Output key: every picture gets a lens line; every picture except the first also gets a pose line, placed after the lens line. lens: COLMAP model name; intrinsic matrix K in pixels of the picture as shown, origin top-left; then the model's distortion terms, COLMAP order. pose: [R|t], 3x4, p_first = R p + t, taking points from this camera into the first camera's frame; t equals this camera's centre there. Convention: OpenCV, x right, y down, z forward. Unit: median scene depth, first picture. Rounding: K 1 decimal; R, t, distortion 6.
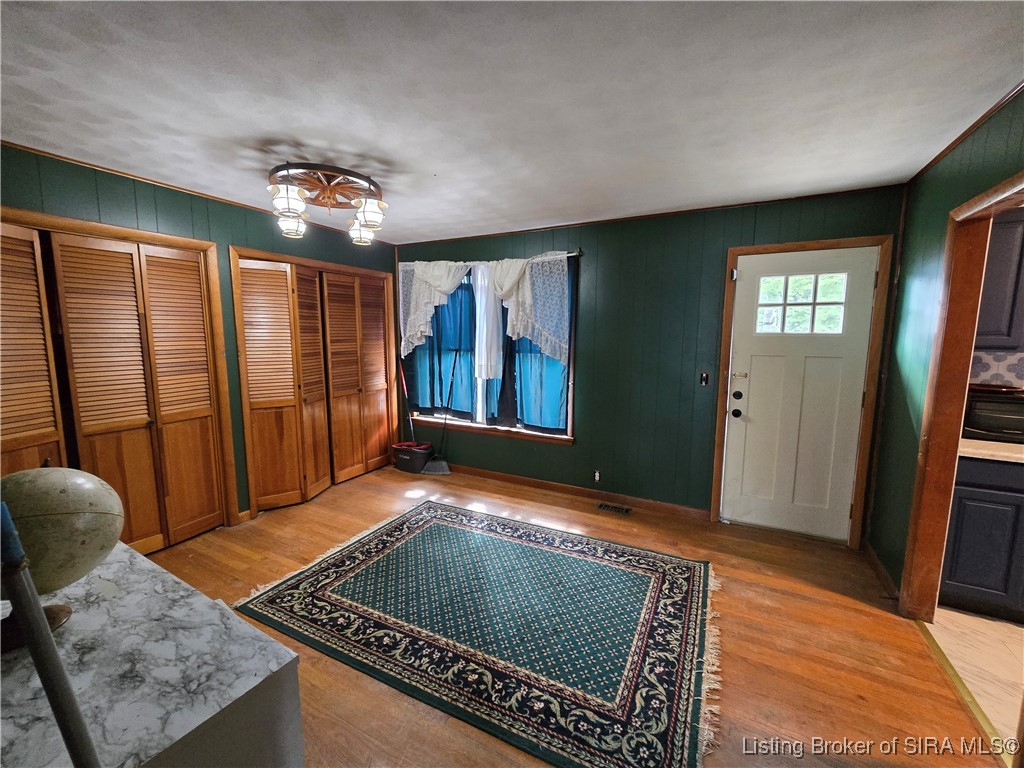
lens RADIAL K [[423.0, 0, 512.0], [0, 423.0, 384.0], [0, 0, 1]] dist [0.000234, 0.001052]
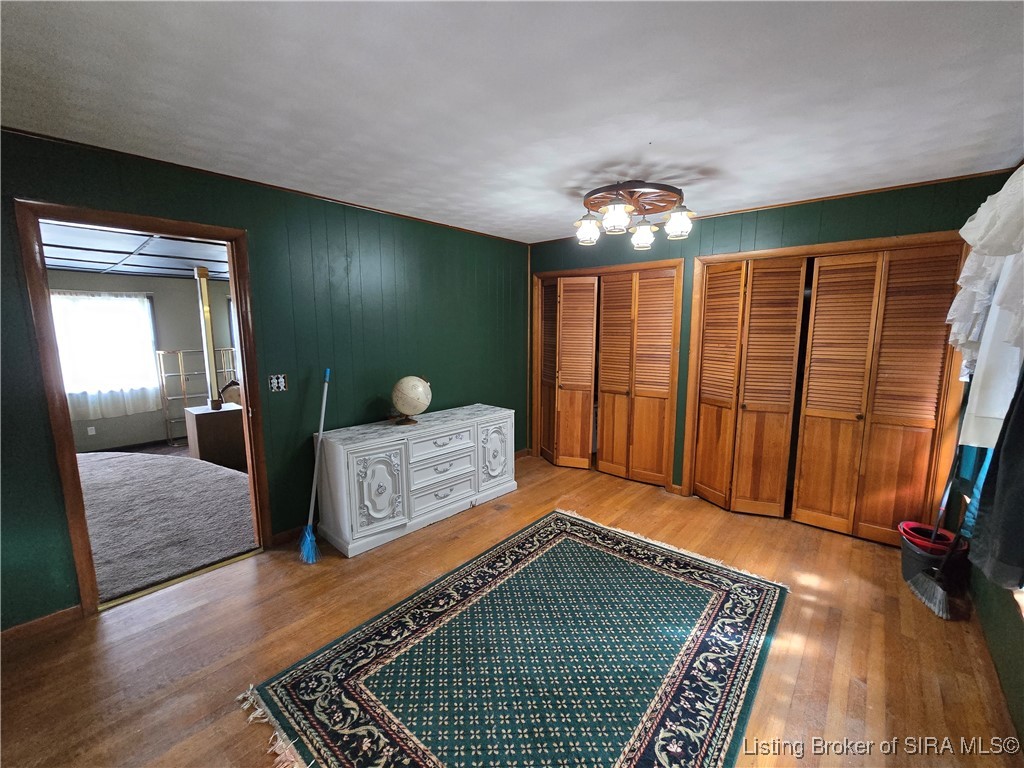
lens RADIAL K [[423.0, 0, 512.0], [0, 423.0, 384.0], [0, 0, 1]] dist [0.000234, 0.001052]
pose [[-0.230634, 0.130847, -0.964203, 0.895677], [-0.118317, 0.979793, 0.161264, -0.171361], [0.965820, 0.151275, -0.210492, 1.213672]]
